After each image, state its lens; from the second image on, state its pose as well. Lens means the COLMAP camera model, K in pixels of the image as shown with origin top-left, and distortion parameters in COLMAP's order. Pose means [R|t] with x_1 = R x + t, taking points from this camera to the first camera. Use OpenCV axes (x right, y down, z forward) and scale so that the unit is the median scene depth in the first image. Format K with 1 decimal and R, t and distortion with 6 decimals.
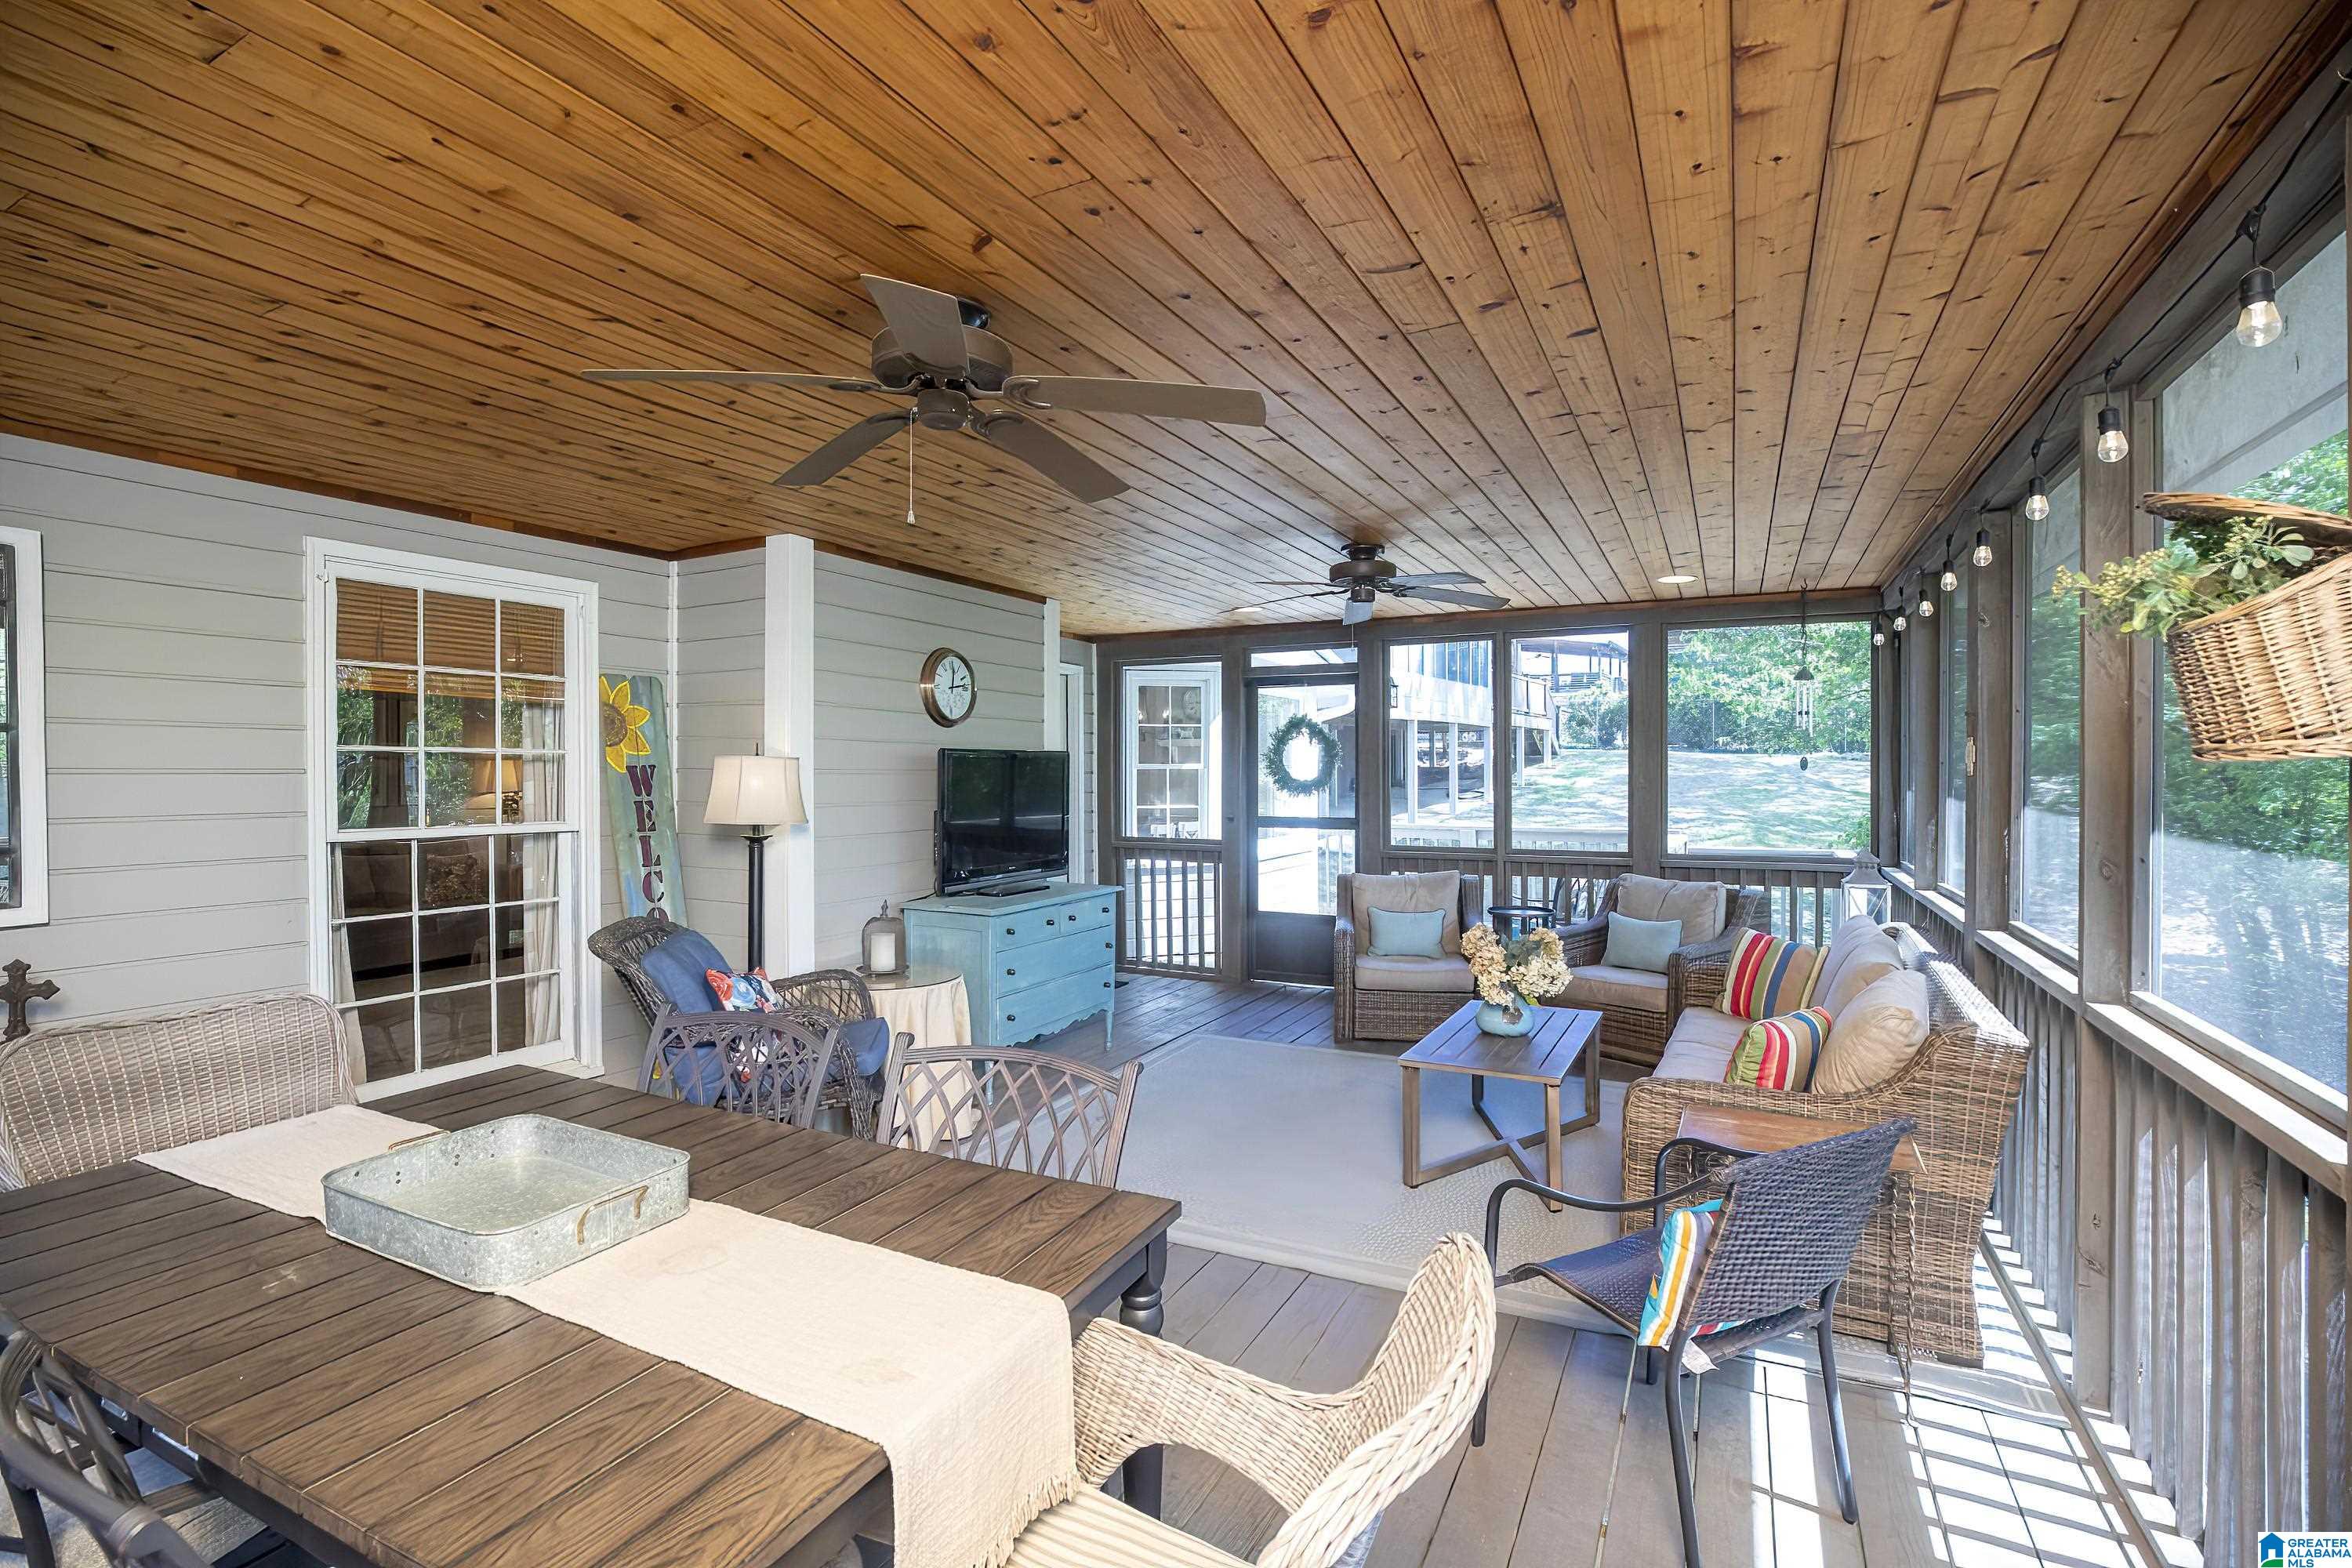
lens RADIAL K [[1075.2, 0, 1173.0], [0, 1075.2, 781.6], [0, 0, 1]] dist [-0.039601, 0.017419]
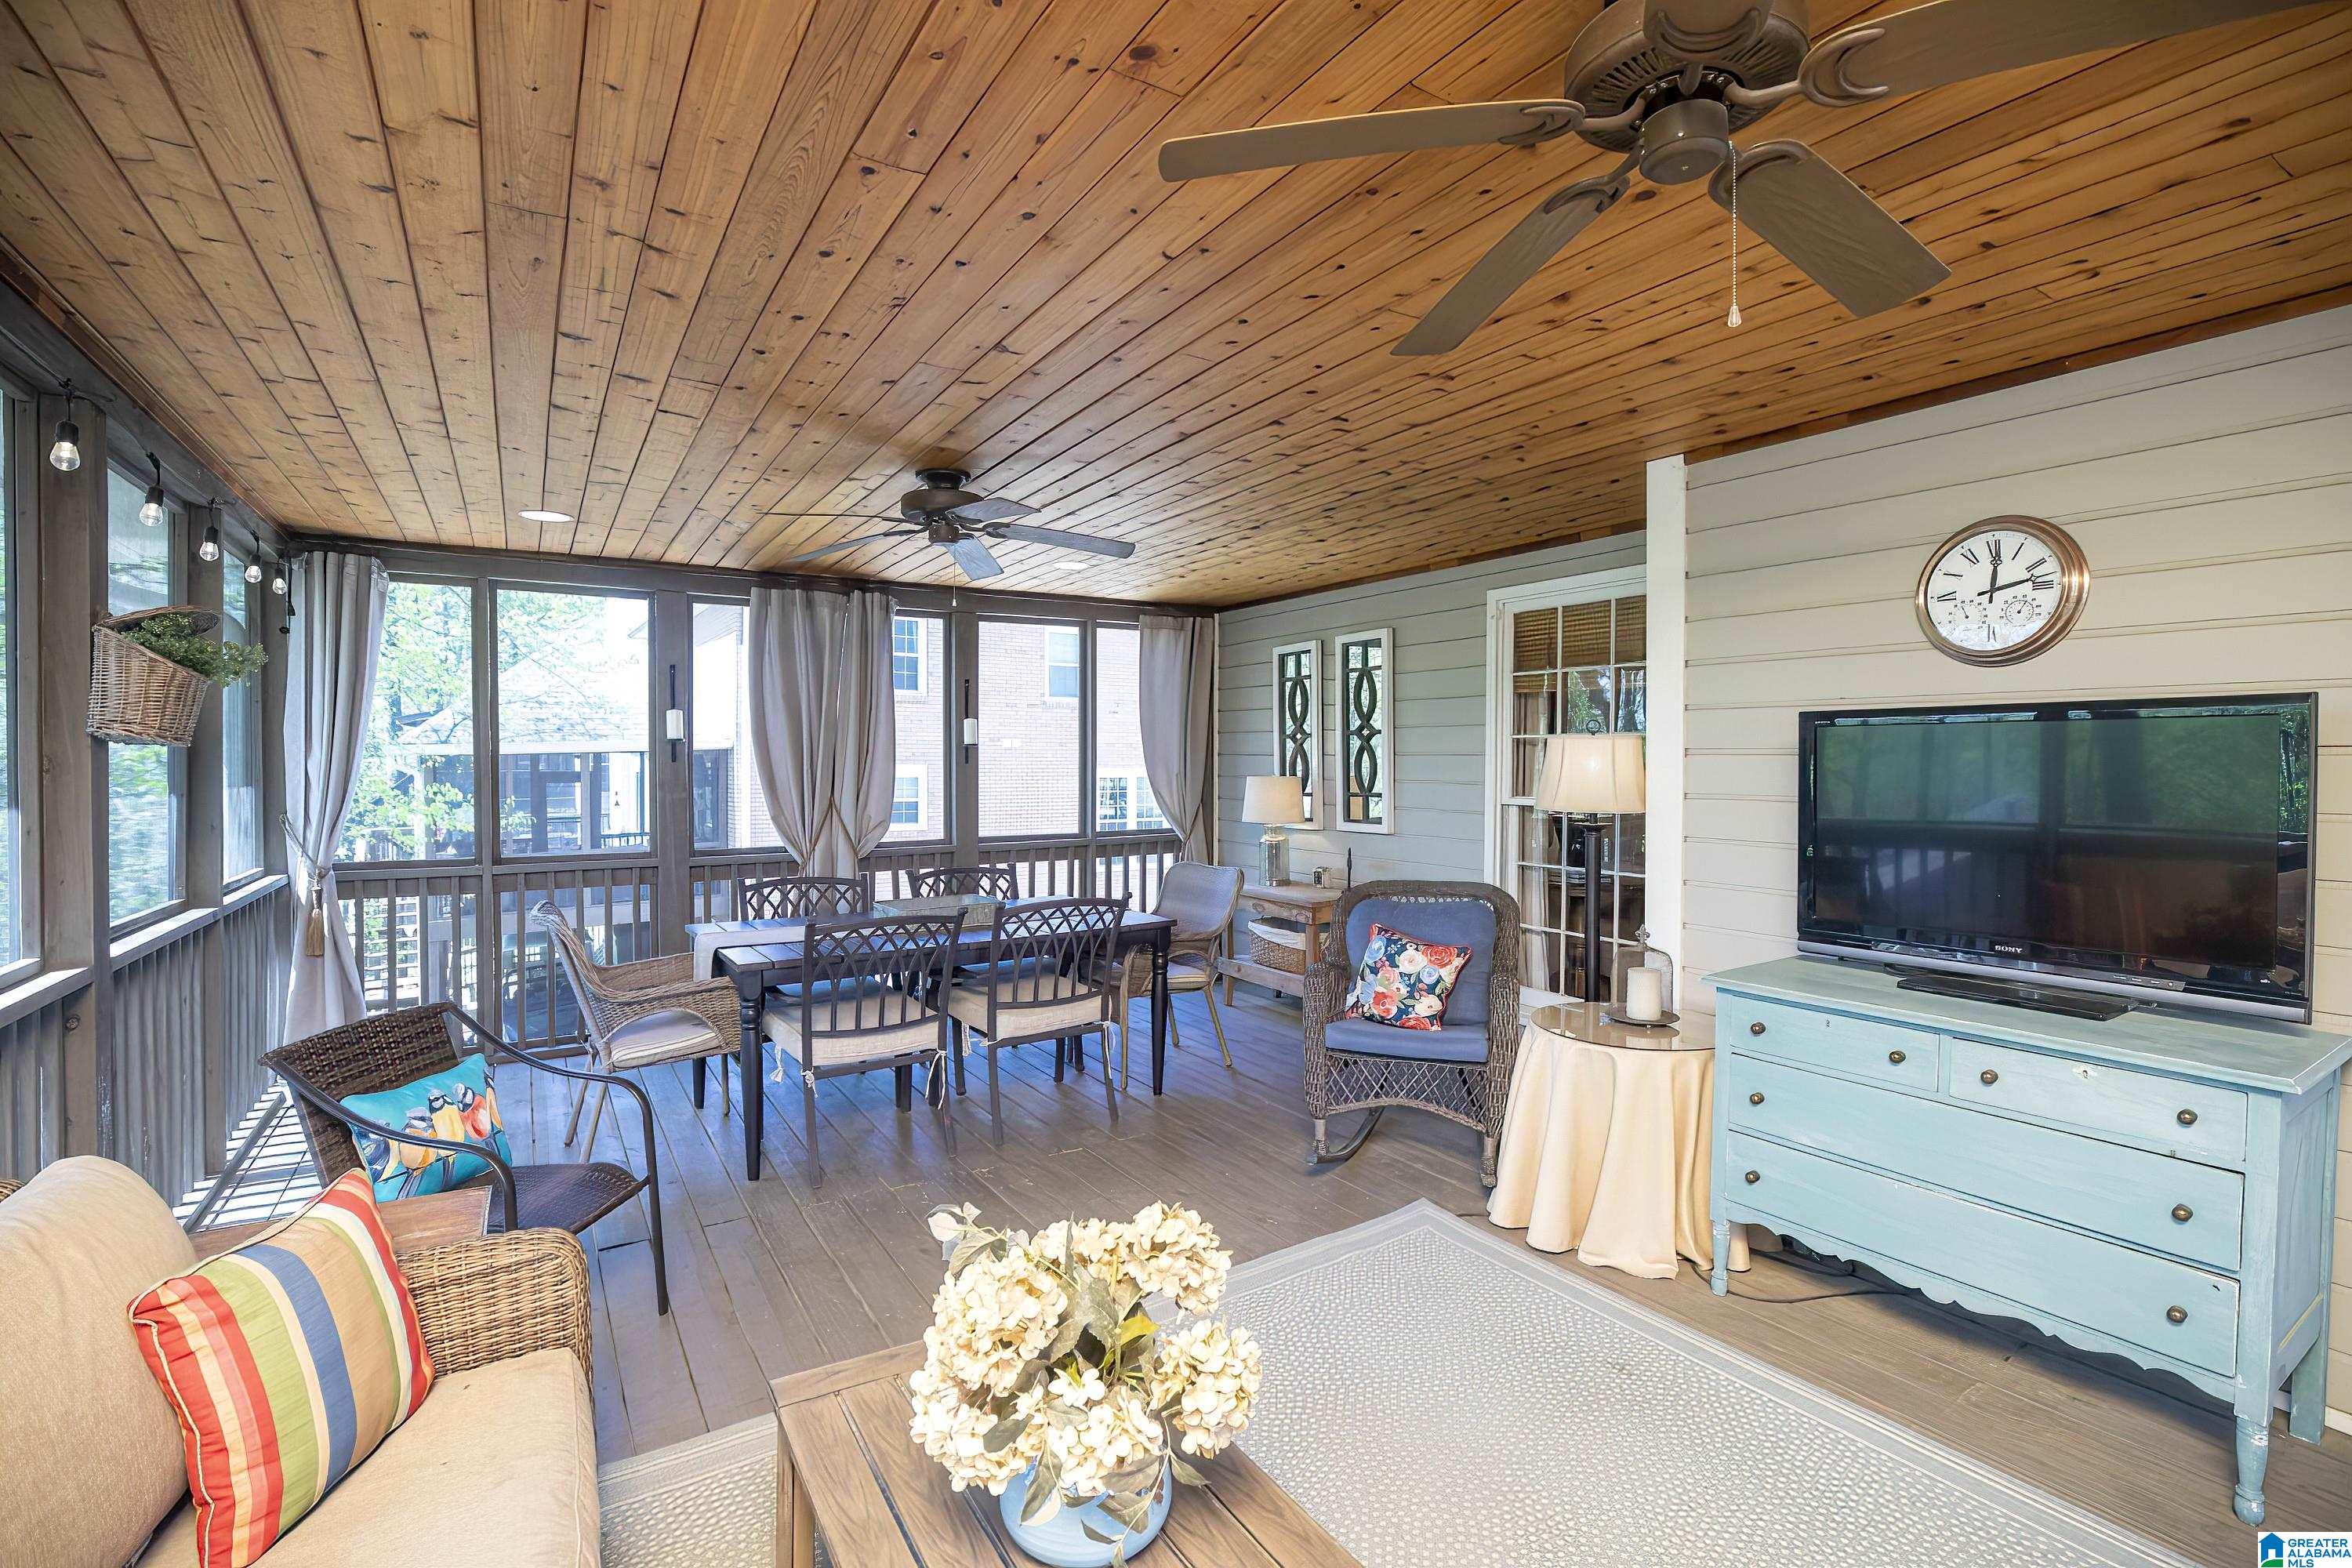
lens RADIAL K [[1075.2, 0, 1173.0], [0, 1075.2, 781.6], [0, 0, 1]] dist [-0.039601, 0.017419]
pose [[-0.507247, 0.017460, -0.861624, 0.656268], [-0.009667, 0.999617, 0.025948, -0.005454], [0.861747, 0.021491, -0.506884, 1.350822]]
